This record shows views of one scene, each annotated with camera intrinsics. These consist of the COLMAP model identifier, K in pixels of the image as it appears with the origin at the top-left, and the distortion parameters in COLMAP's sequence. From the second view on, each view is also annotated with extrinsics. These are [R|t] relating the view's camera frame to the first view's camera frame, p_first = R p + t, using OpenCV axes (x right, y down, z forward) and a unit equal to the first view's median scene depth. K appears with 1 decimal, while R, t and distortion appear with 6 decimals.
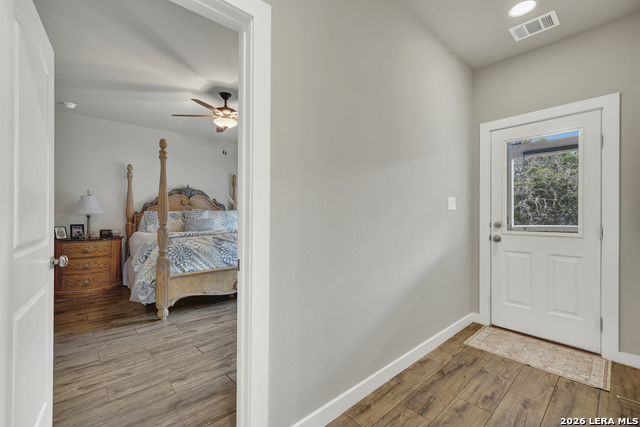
lens RADIAL K [[272.9, 0, 317.5], [0, 272.9, 210.8], [0, 0, 1]] dist [0.002633, 0.000788]
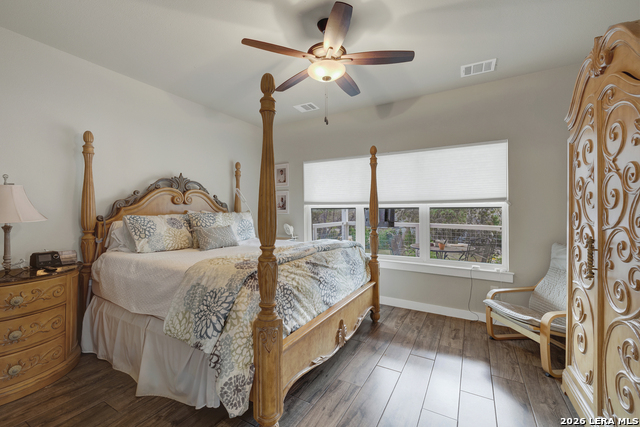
lens RADIAL K [[272.9, 0, 317.5], [0, 272.9, 210.8], [0, 0, 1]] dist [0.002633, 0.000788]
pose [[0.954560, -0.001047, 0.298017, -0.433585], [-0.001838, 0.999954, 0.009401, -0.015060], [-0.298013, -0.009522, 0.954514, 0.352673]]
